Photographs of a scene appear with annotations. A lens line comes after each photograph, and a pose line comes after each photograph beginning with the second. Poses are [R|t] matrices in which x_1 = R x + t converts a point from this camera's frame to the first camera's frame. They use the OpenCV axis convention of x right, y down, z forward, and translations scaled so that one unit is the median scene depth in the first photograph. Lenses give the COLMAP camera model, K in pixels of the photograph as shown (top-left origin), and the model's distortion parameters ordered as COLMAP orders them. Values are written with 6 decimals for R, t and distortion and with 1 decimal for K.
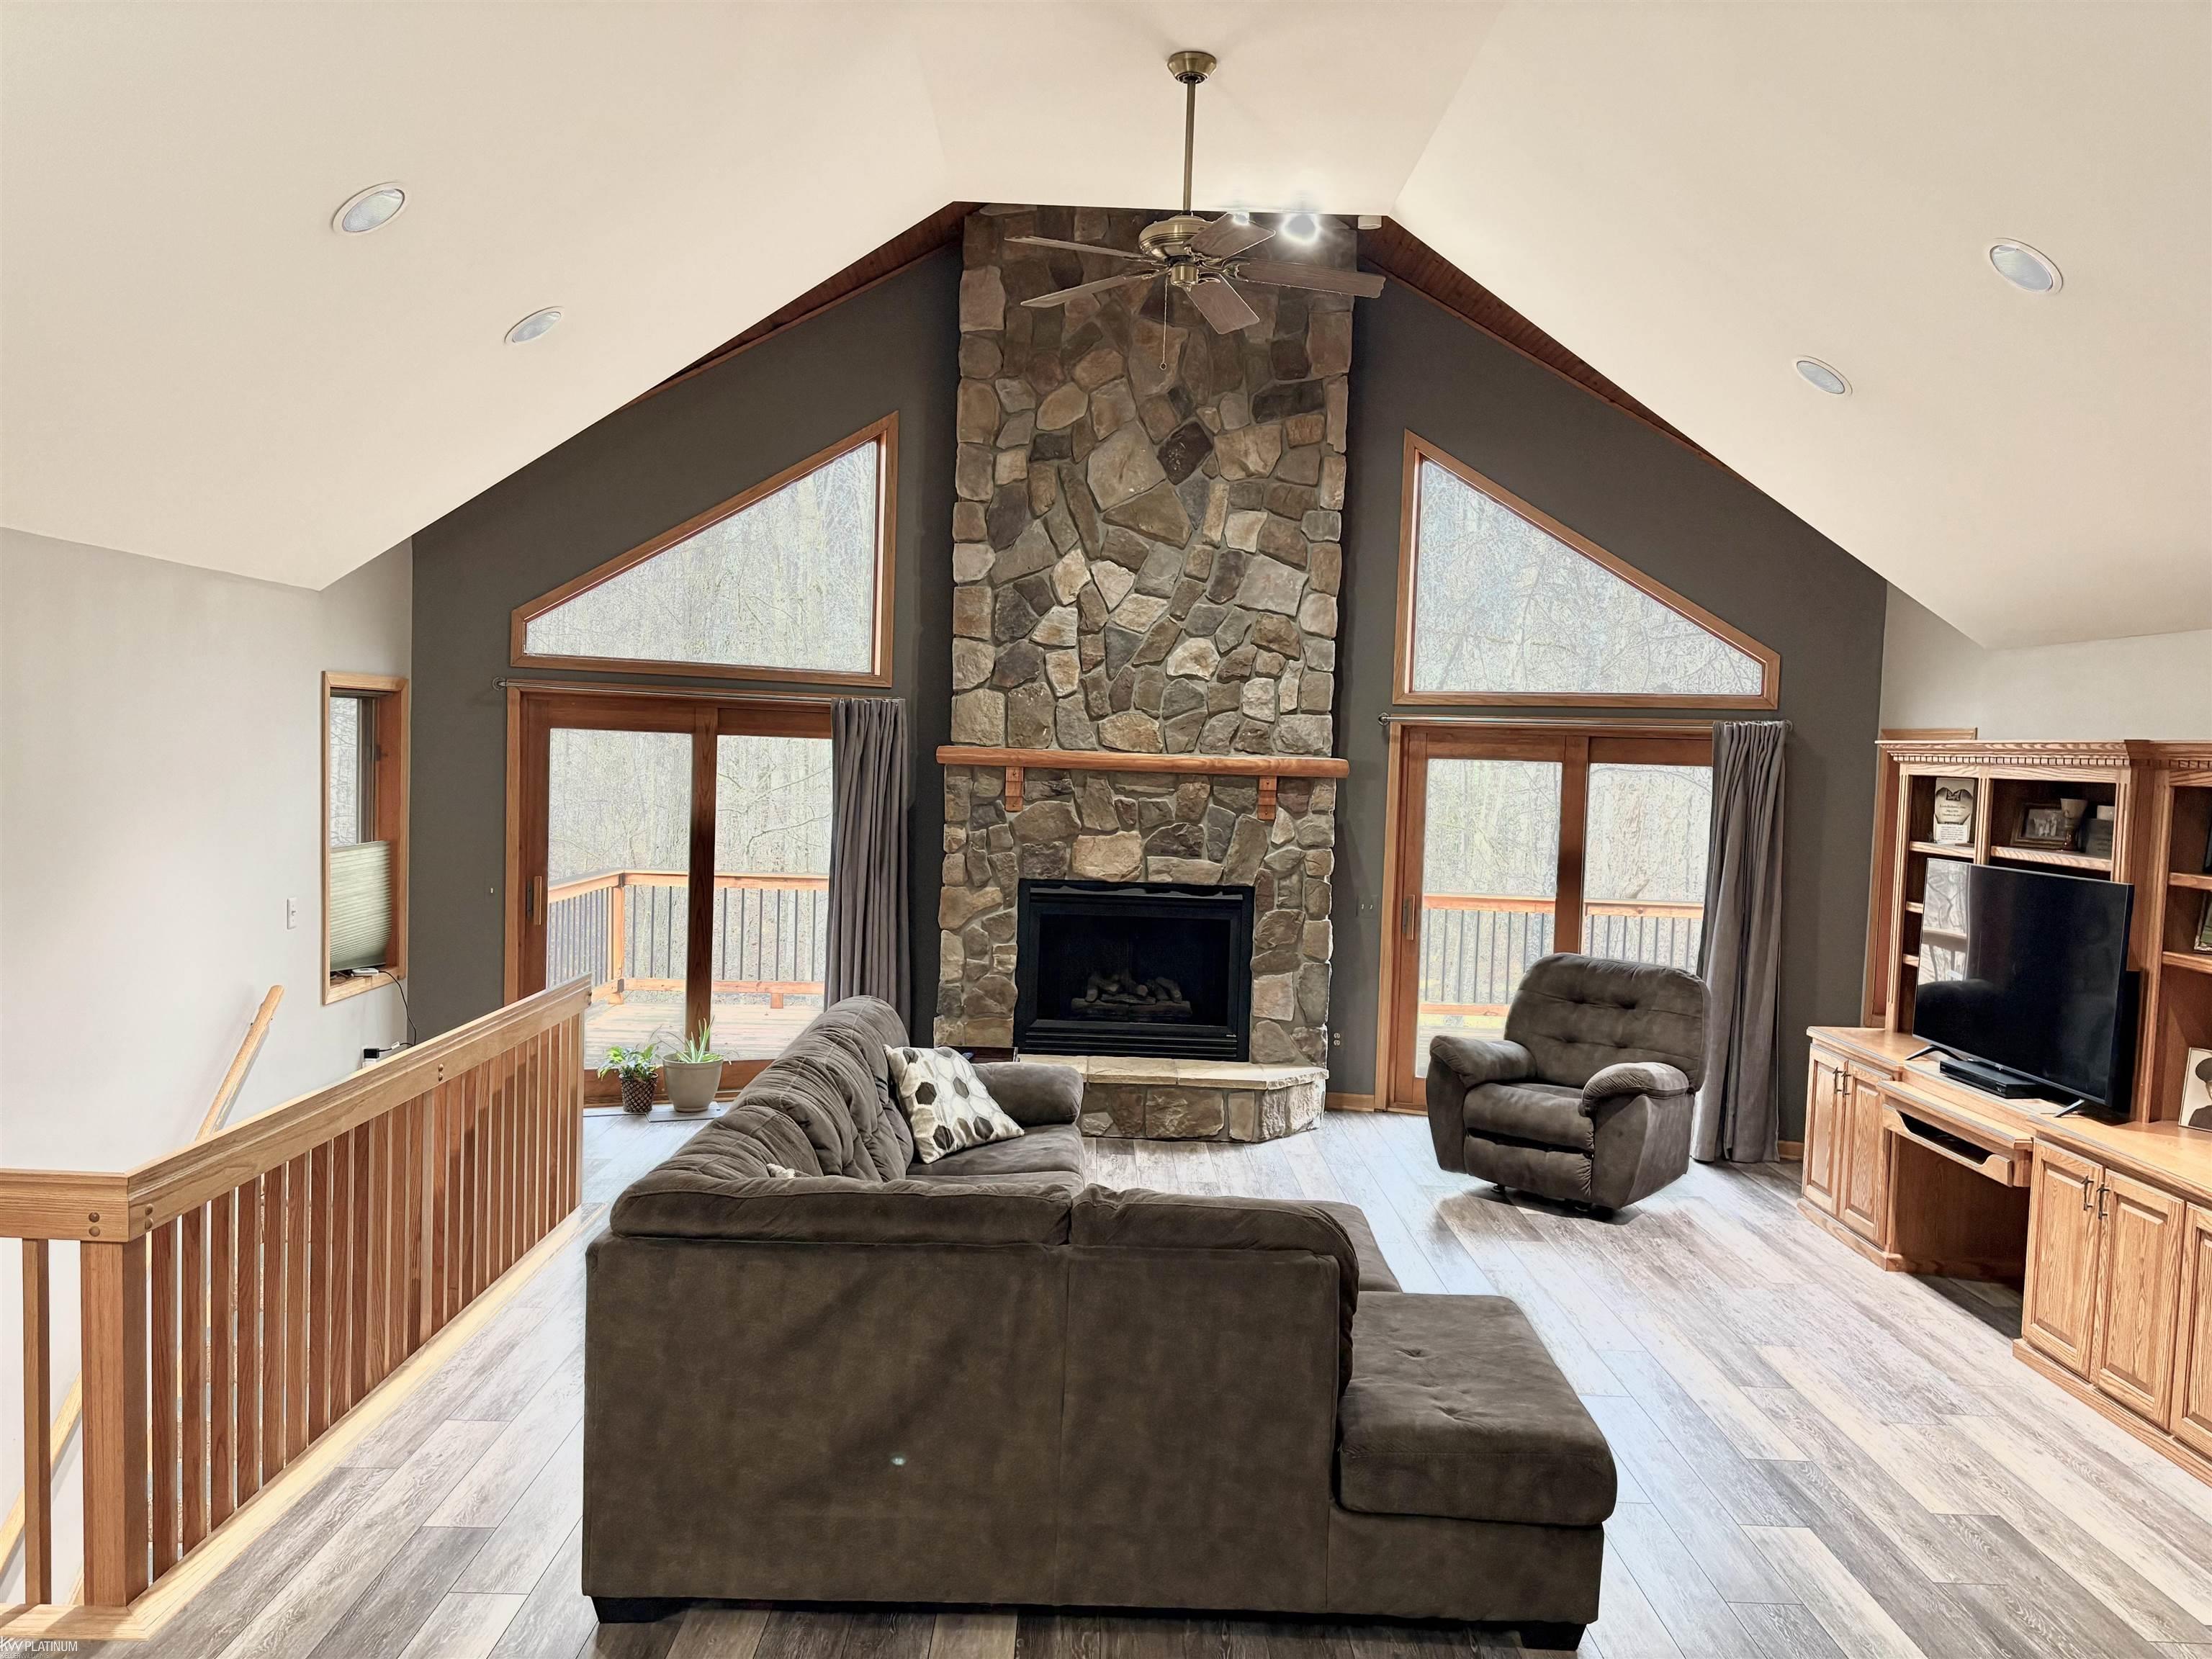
lens RADIAL K [[1640.6, 0, 1108.0], [0, 1640.6, 841.0], [0, 0, 1]] dist [0.202106, -0.400358]
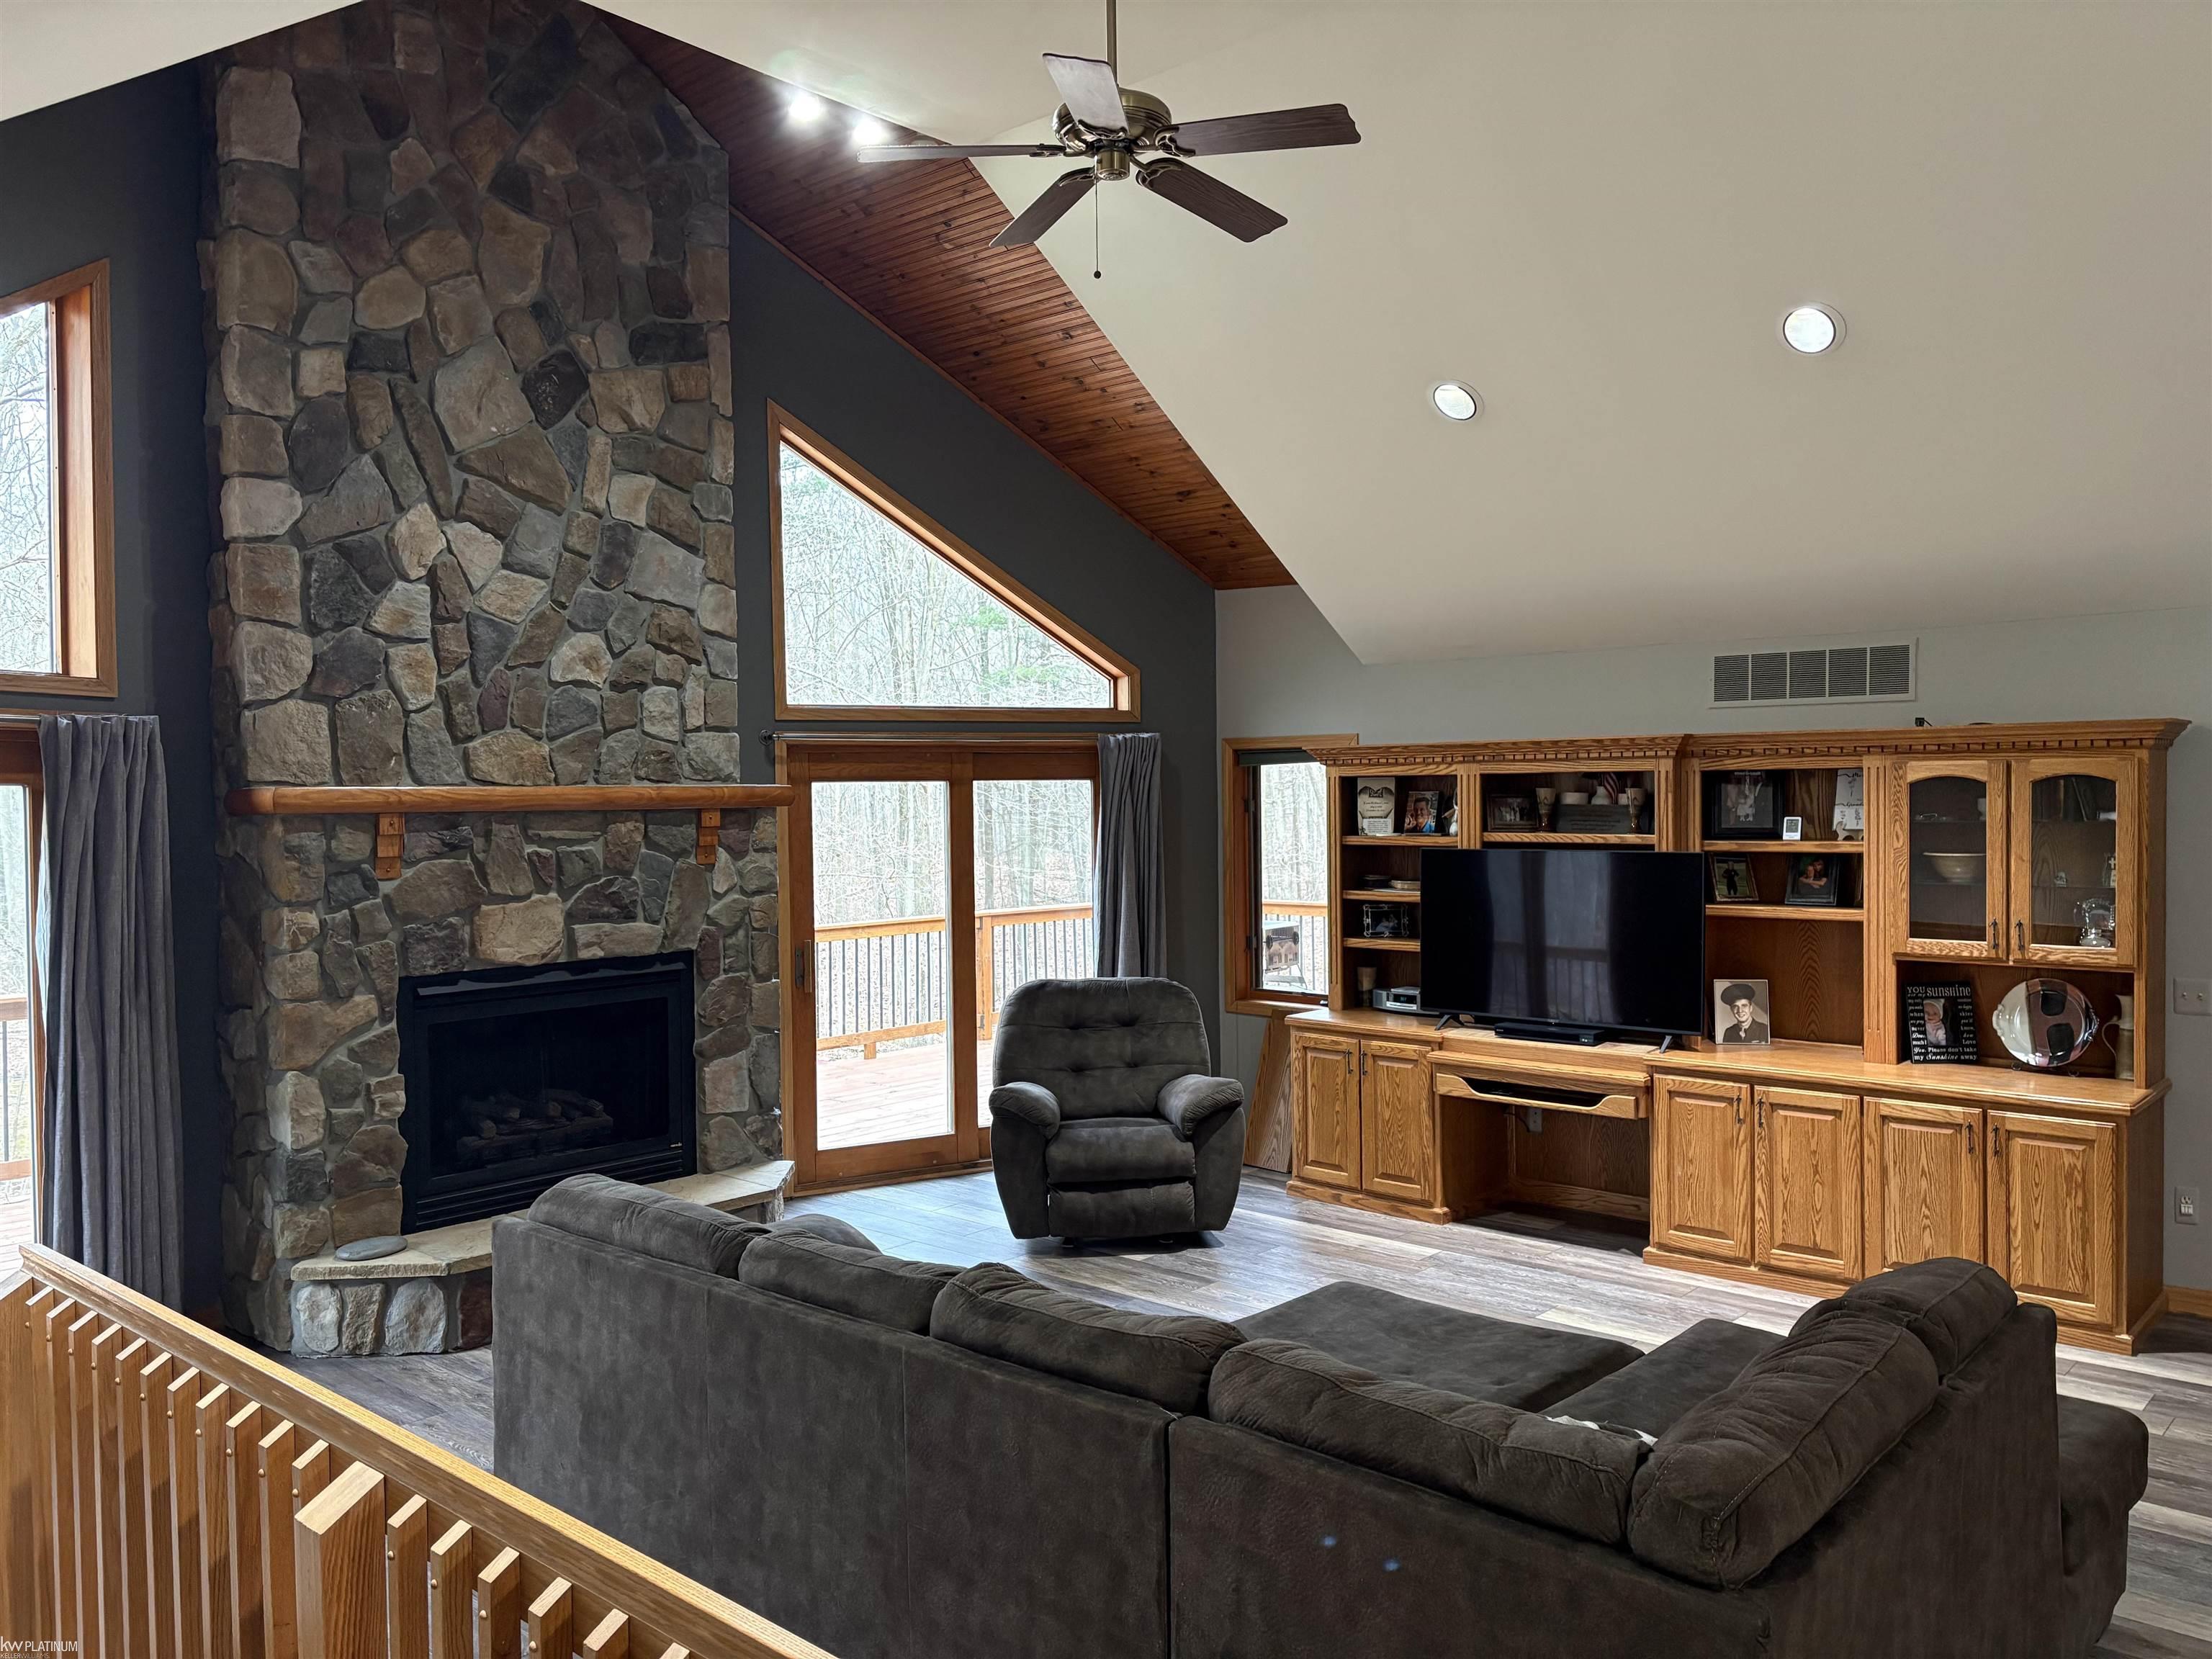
lens RADIAL K [[1680.2, 0, 1106.0], [0, 1680.2, 829.5], [0, 0, 1]] dist [0.055715, -0.001095]
pose [[0.674294, -0.058713, 0.736125, -0.366081], [0.076905, 0.996997, 0.009075, -0.021770], [-0.734447, 0.050492, 0.676785, 0.303165]]
